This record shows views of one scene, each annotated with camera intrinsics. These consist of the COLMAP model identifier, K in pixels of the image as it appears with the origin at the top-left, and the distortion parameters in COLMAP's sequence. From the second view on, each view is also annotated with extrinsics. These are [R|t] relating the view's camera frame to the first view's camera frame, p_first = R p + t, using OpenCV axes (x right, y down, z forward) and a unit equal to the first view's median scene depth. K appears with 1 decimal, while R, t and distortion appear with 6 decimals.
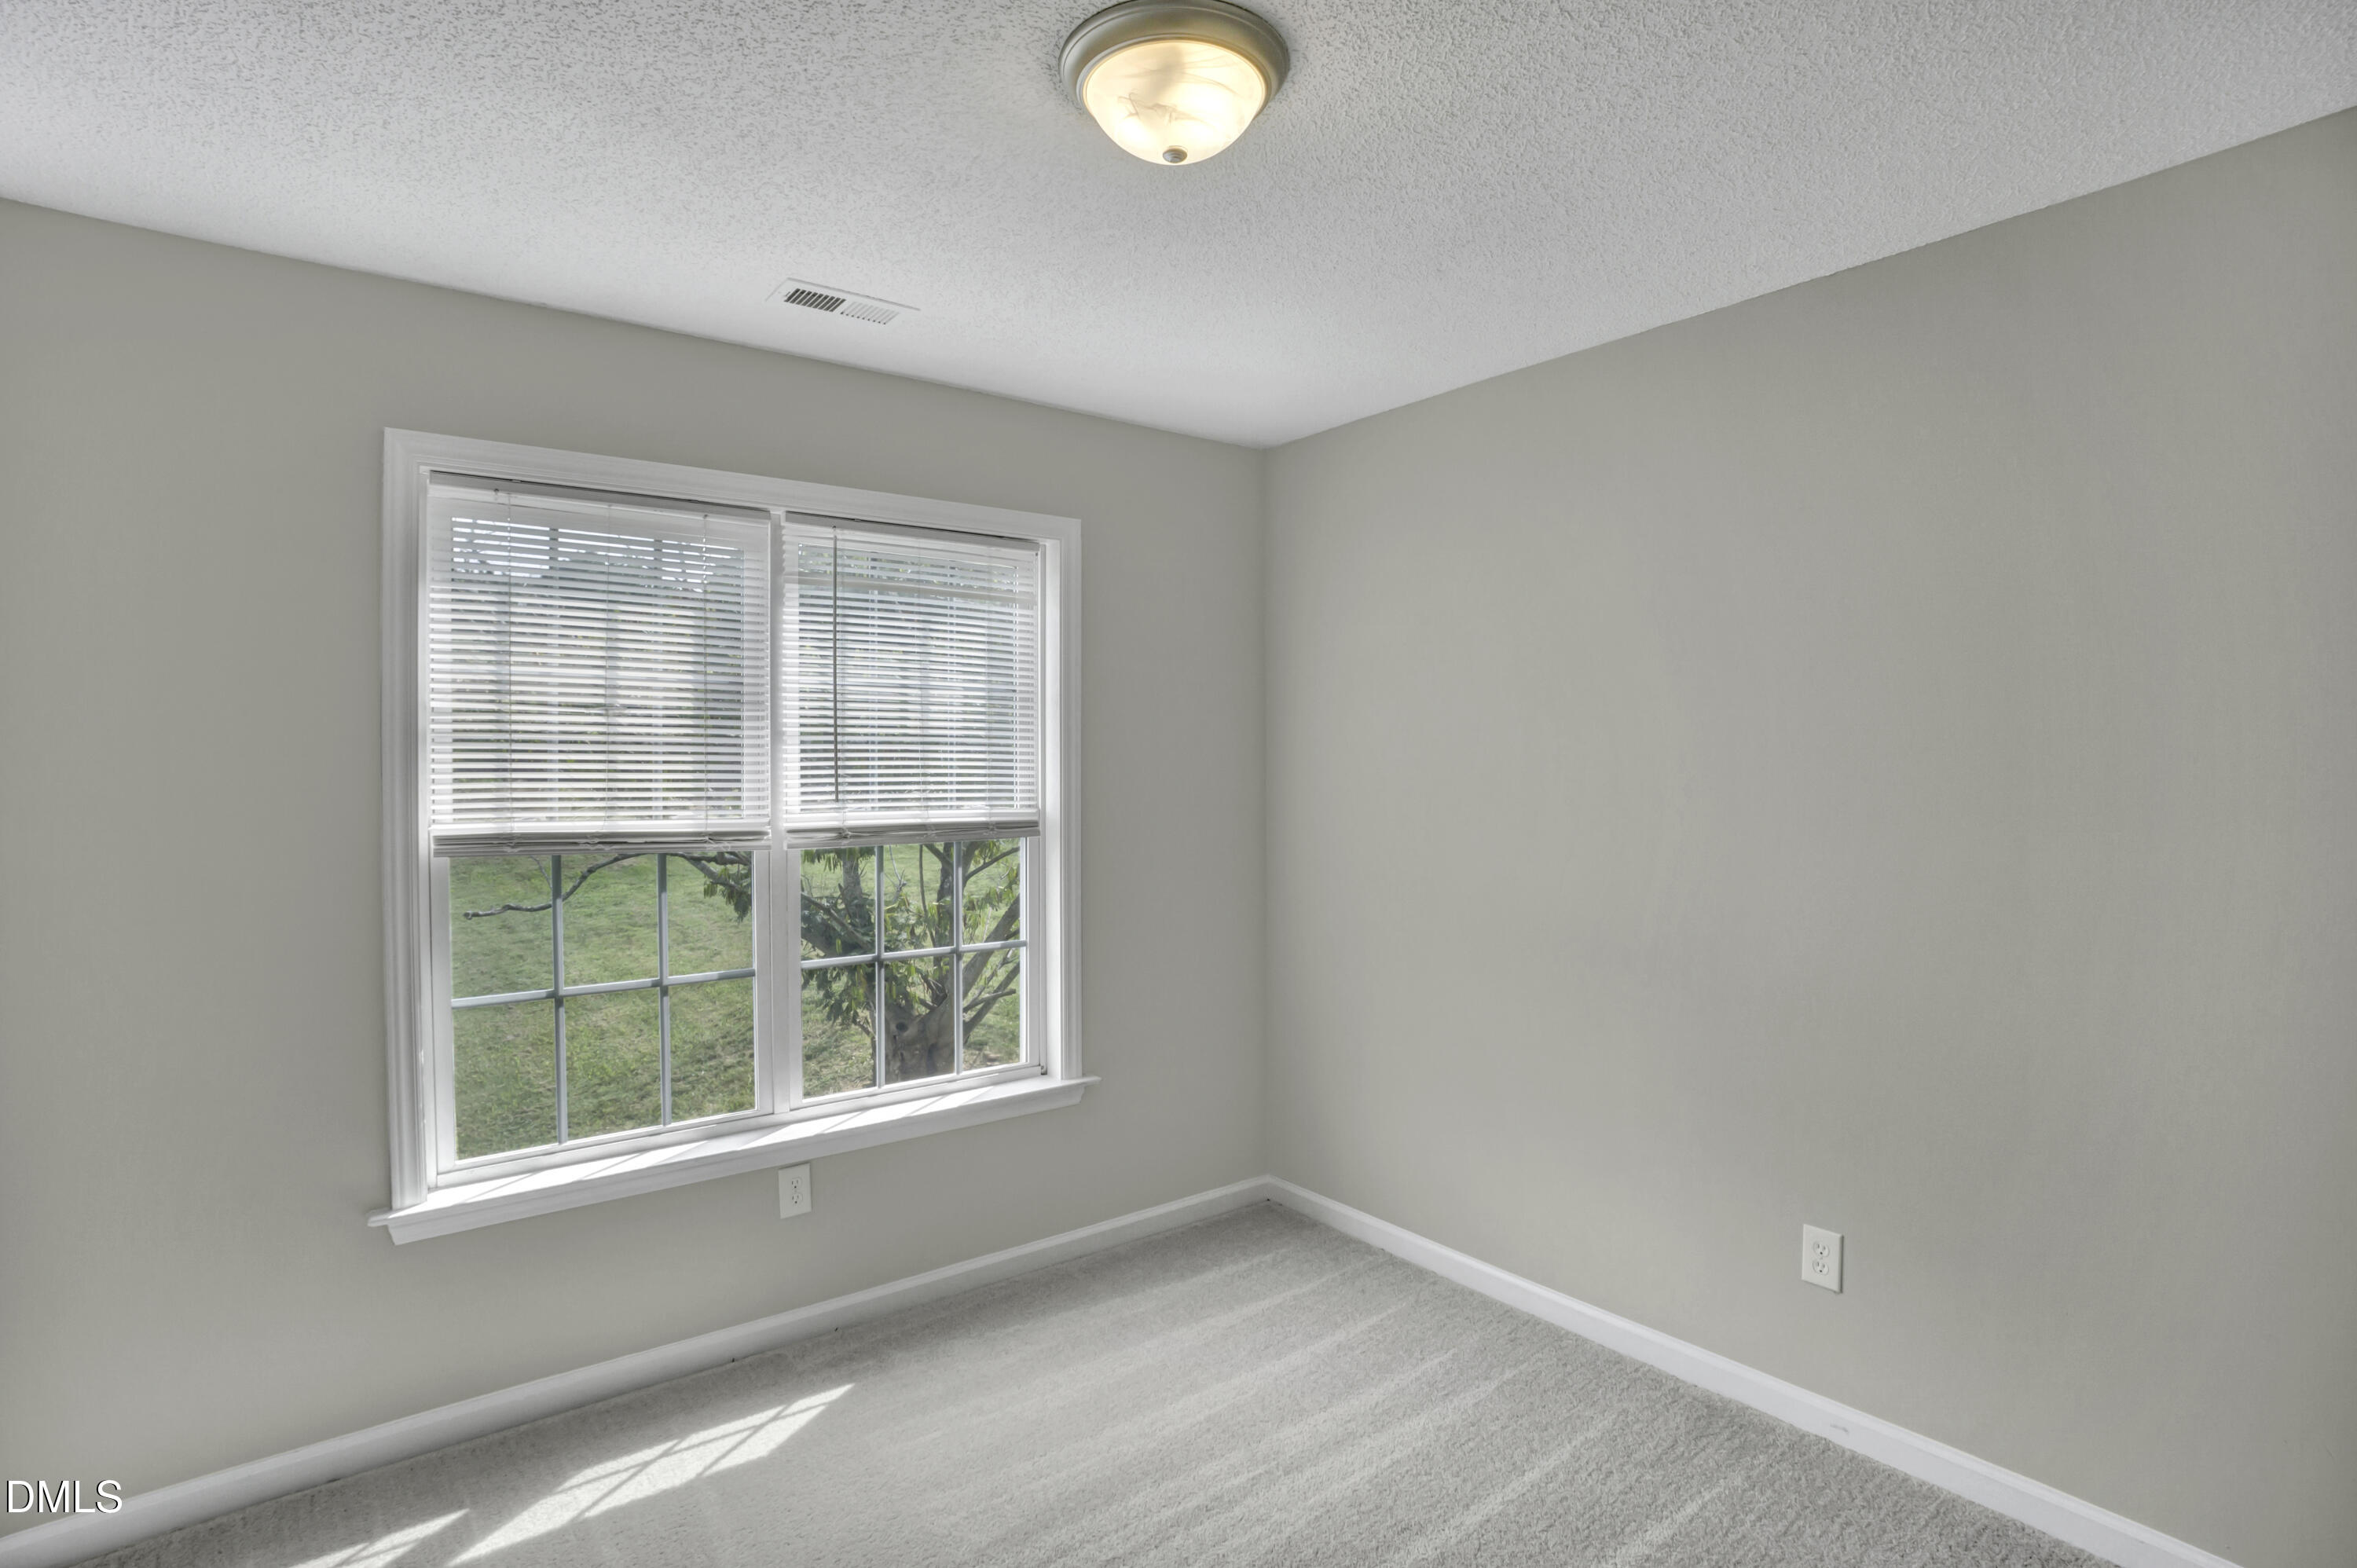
lens RADIAL K [[1180.4, 0, 1183.8], [0, 1180.4, 769.9], [0, 0, 1]] dist [-0.067971, 0.025876]
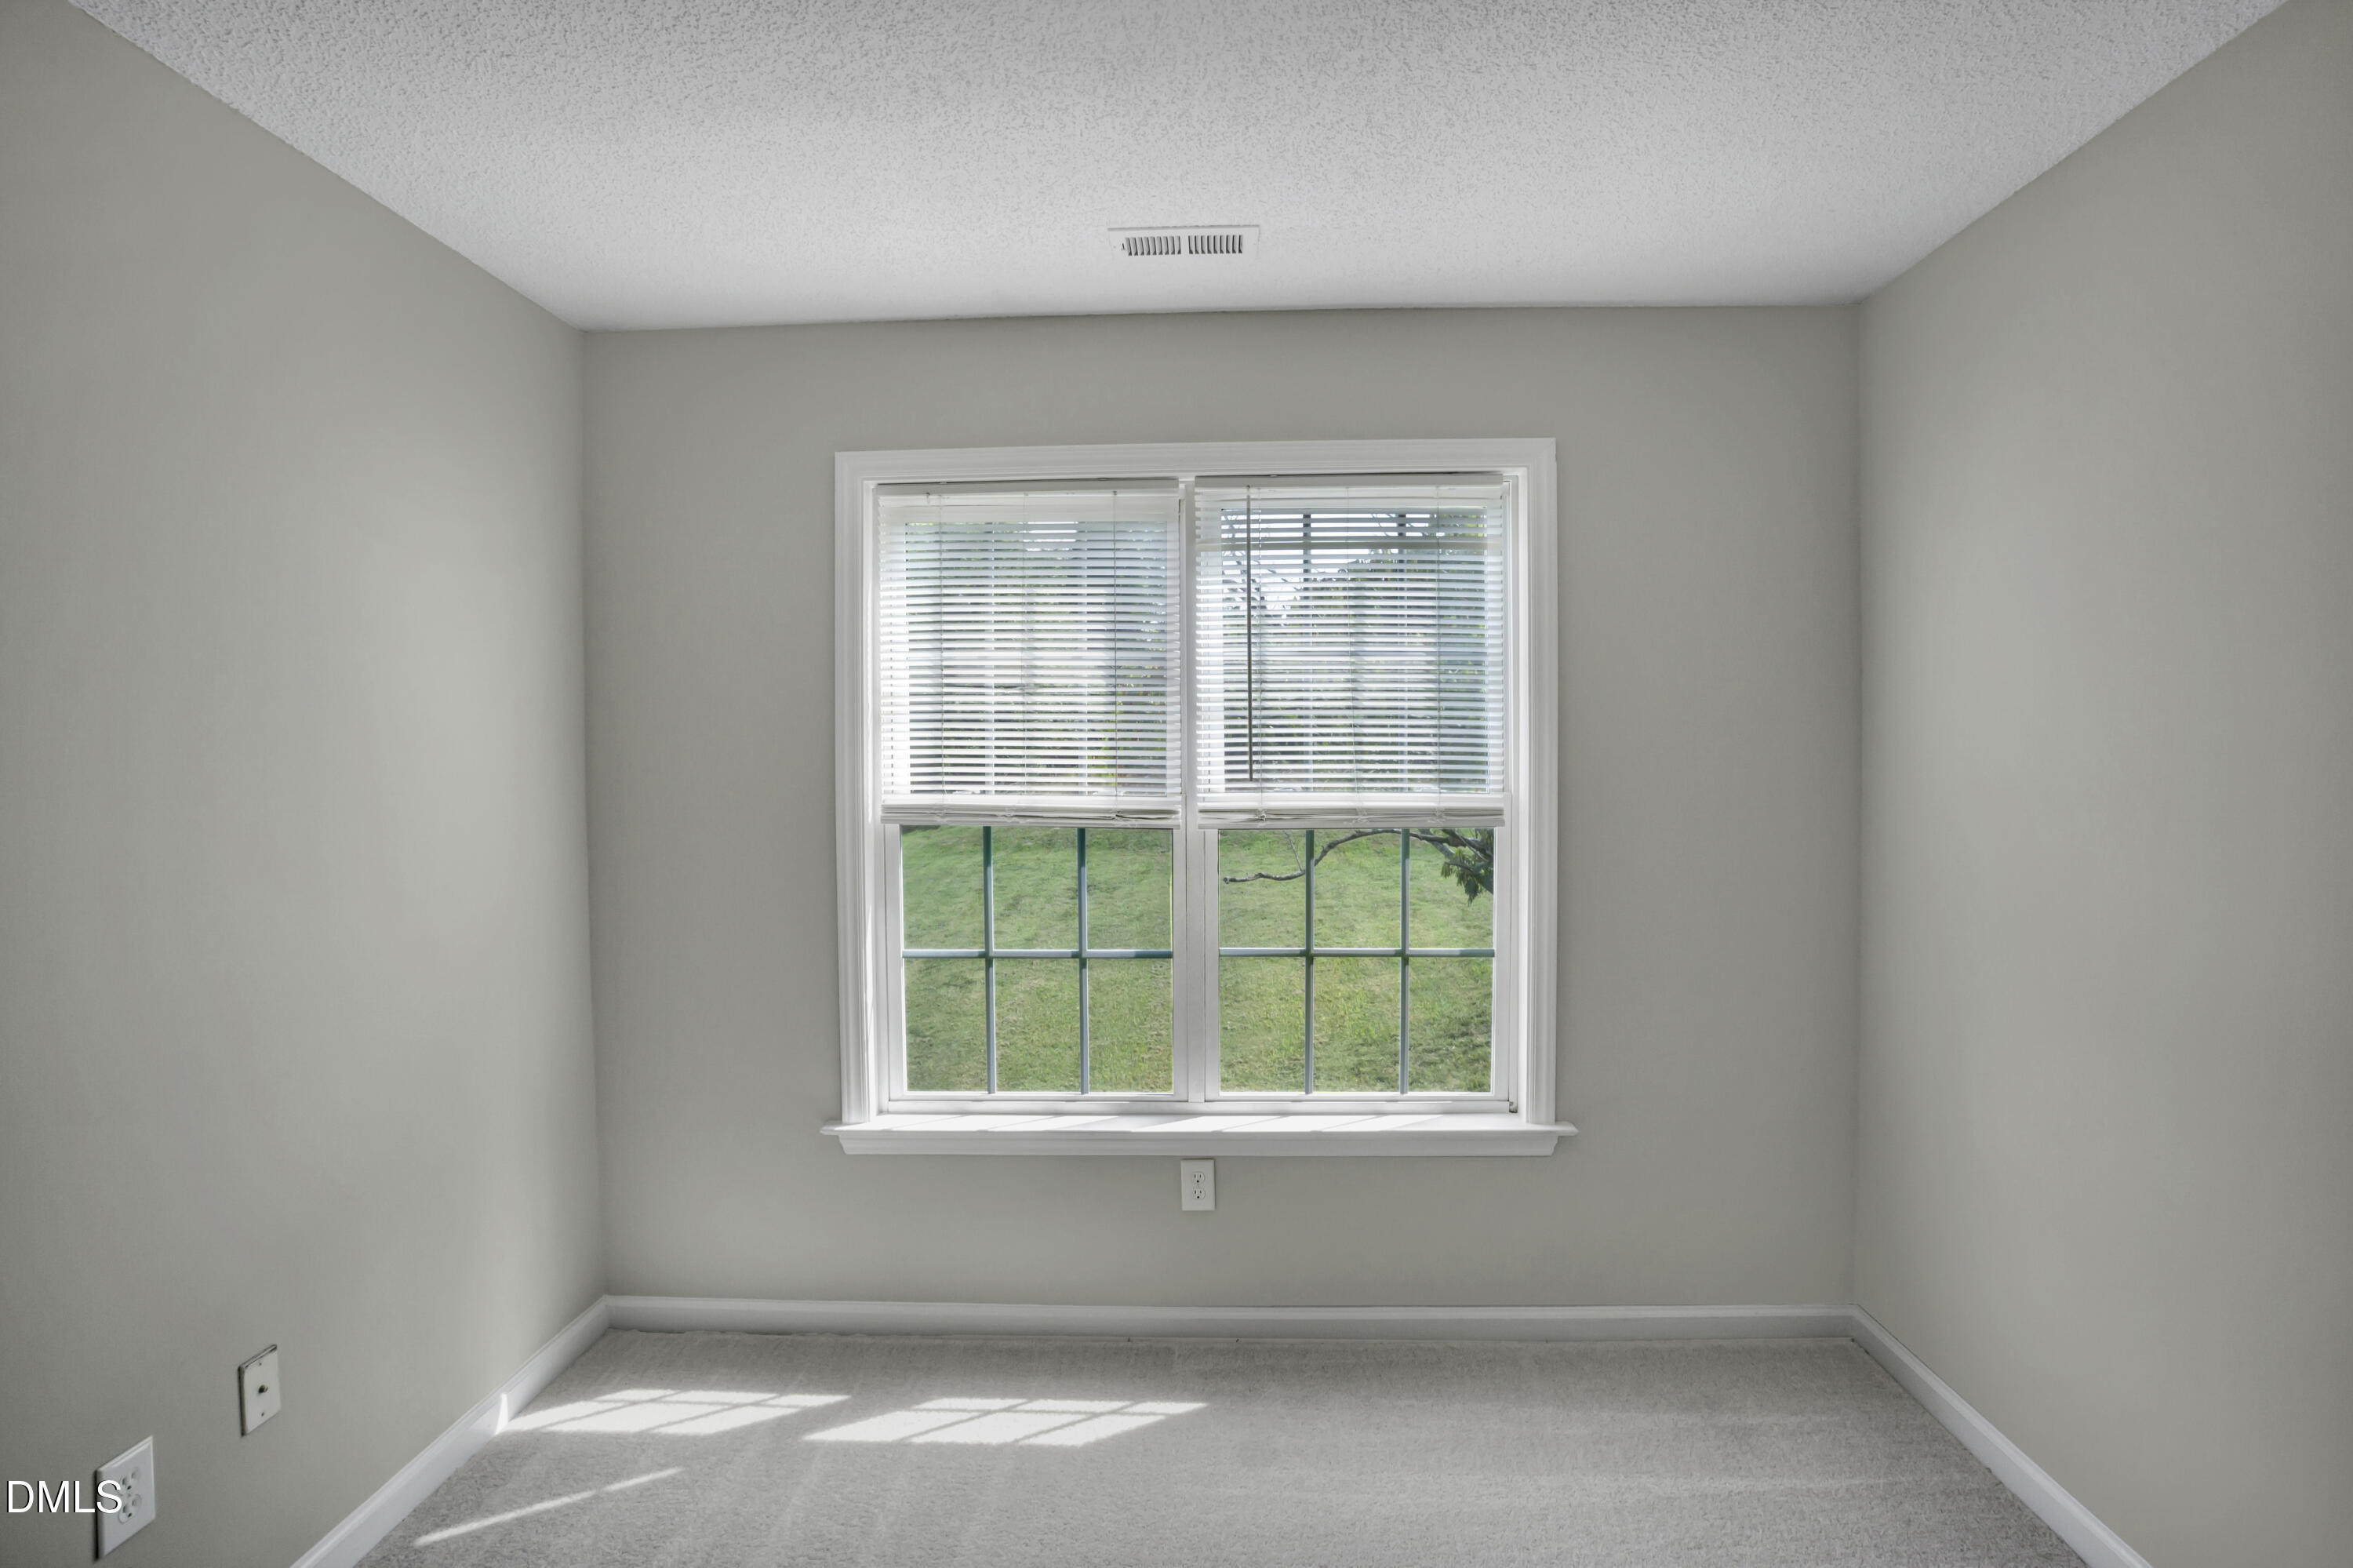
lens RADIAL K [[1178.5, 0, 1181.8], [0, 1178.5, 769.9], [0, 0, 1]] dist [-0.067971, 0.025876]
pose [[0.764970, 0.009789, -0.643991, 0.266031], [-0.000873, 0.999899, 0.014162, 0.005134], [0.644065, -0.010272, 0.764902, 0.248514]]
